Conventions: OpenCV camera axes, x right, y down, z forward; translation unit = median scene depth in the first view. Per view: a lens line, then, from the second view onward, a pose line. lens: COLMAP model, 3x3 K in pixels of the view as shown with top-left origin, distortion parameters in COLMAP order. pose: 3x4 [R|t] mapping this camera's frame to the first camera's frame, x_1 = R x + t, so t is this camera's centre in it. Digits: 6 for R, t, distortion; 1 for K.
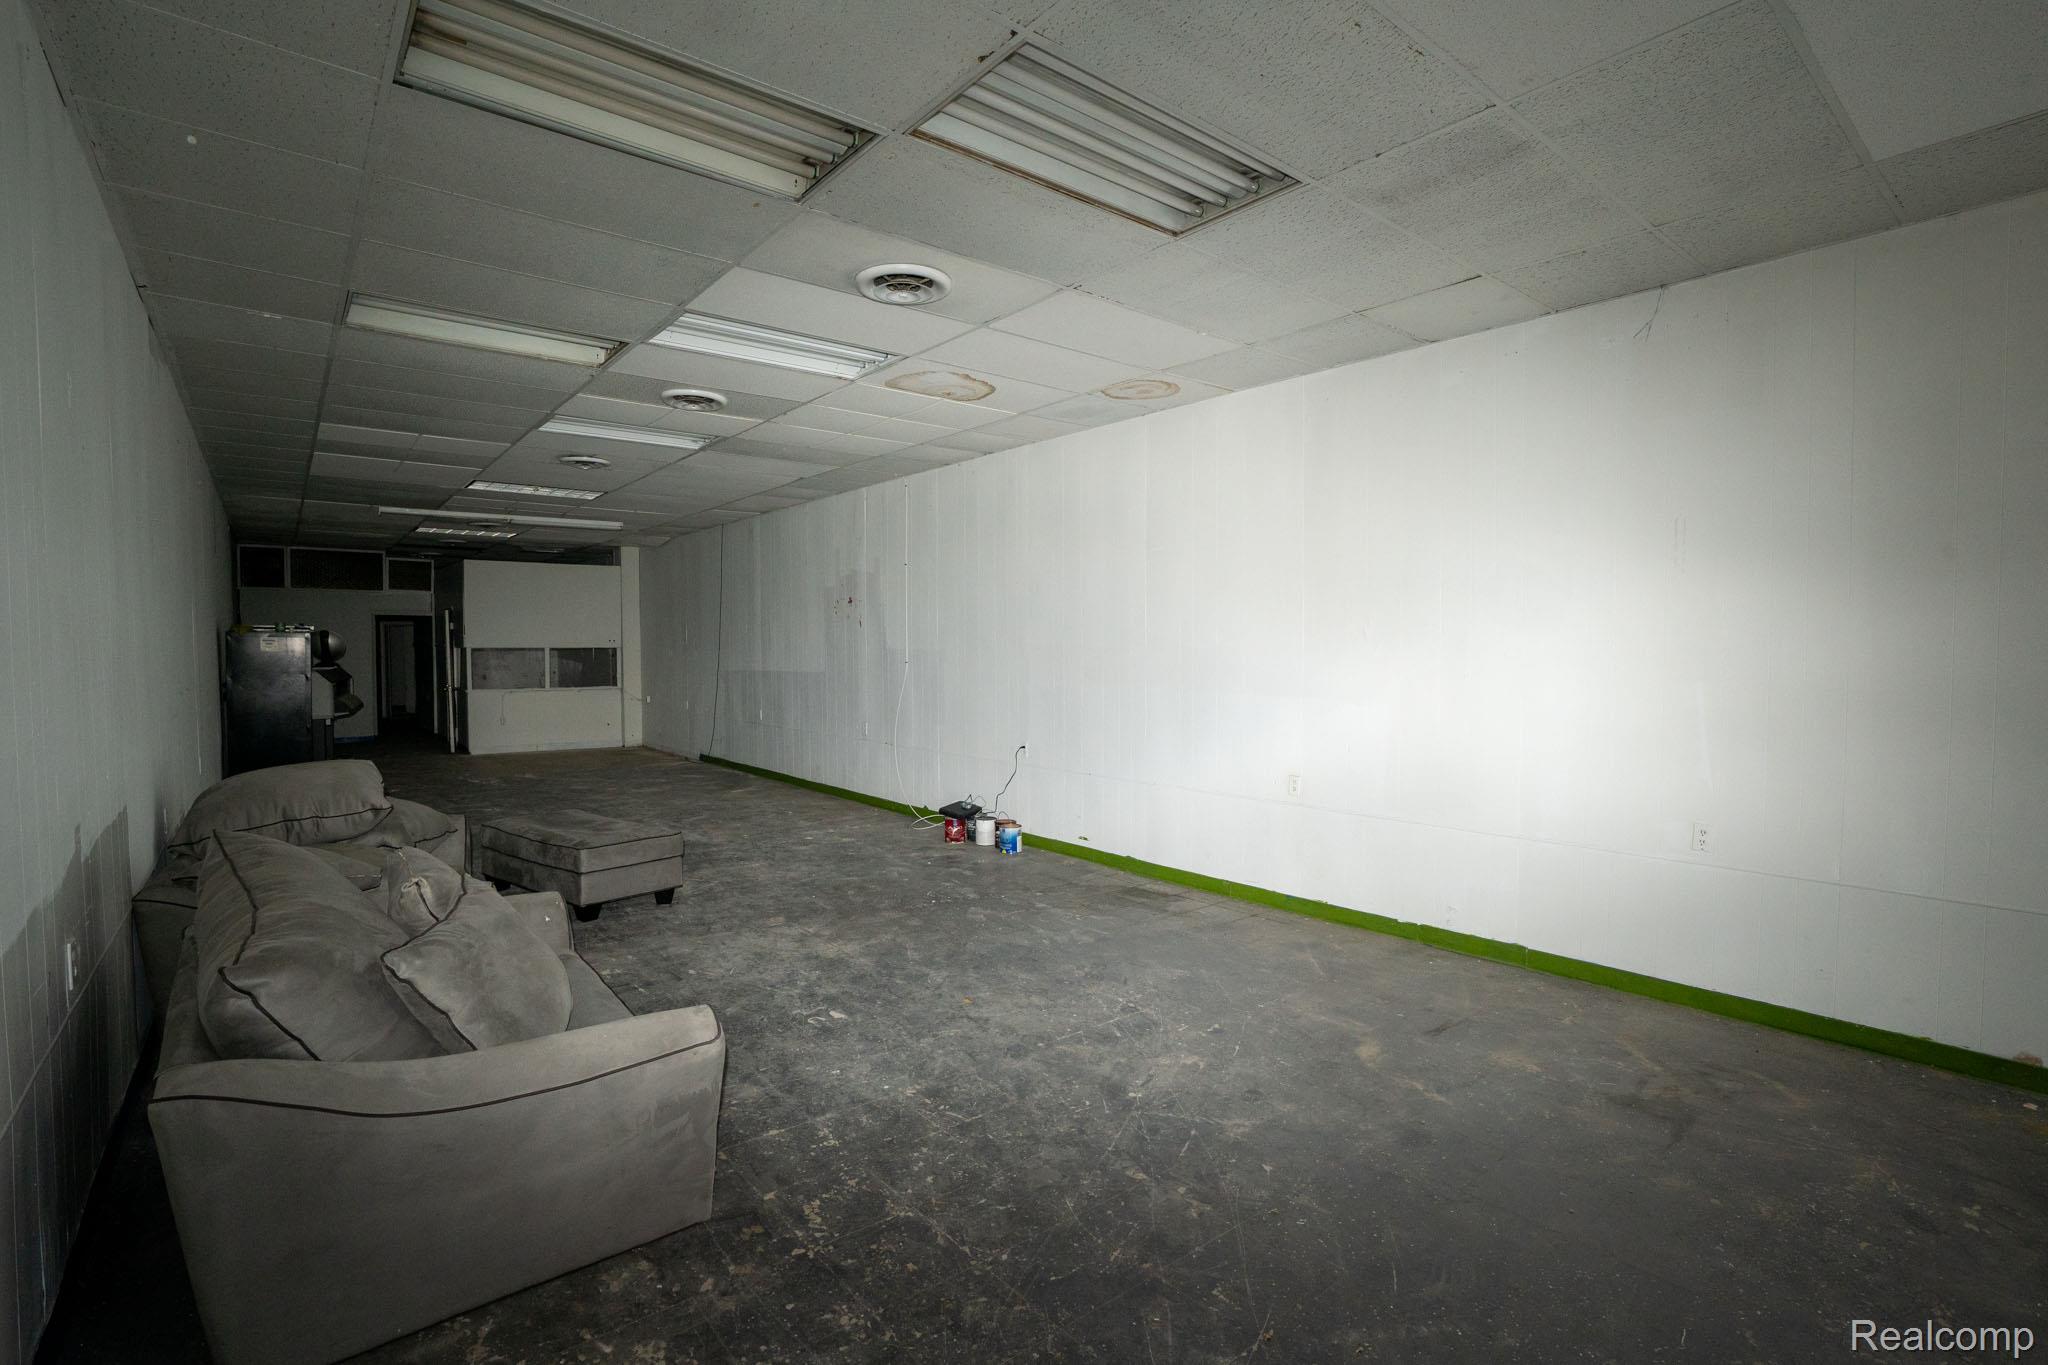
lens RADIAL K [[937.6, 0, 1018.9], [0, 937.6, 674.5], [0, 0, 1]] dist [-0.033847, 0.003114]
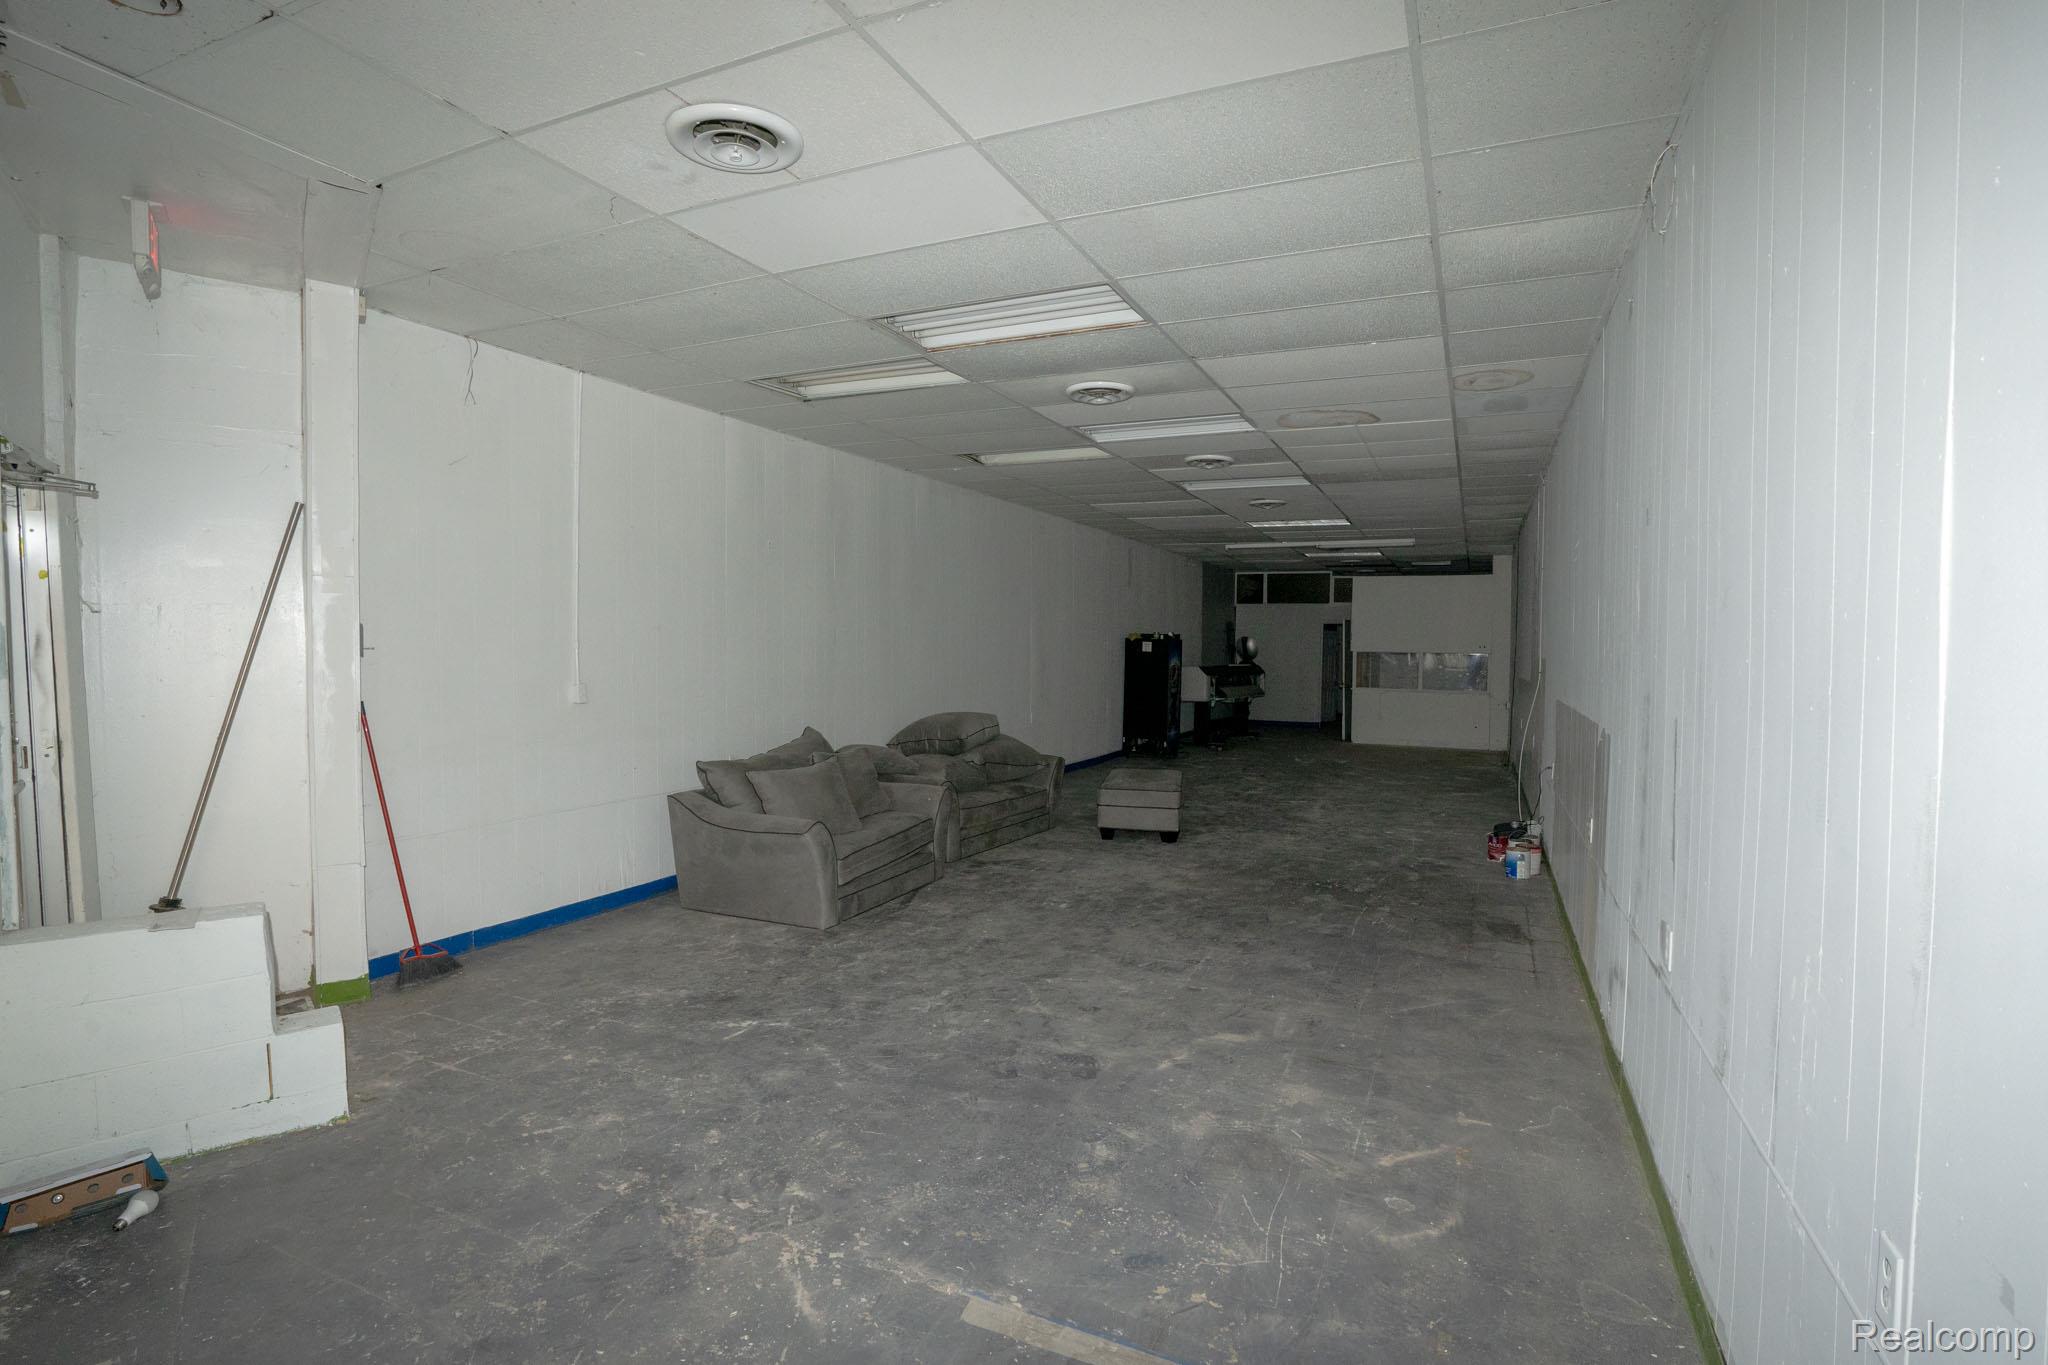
lens RADIAL K [[937.6, 0, 1019.2], [0, 937.6, 684.3], [0, 0, 1]] dist [-0.033847, 0.003114]
pose [[0.477014, 0.040964, -0.877940, 0.882858], [-0.035331, 0.999000, 0.027416, -0.014914], [0.878185, 0.017940, 0.477984, 0.198961]]
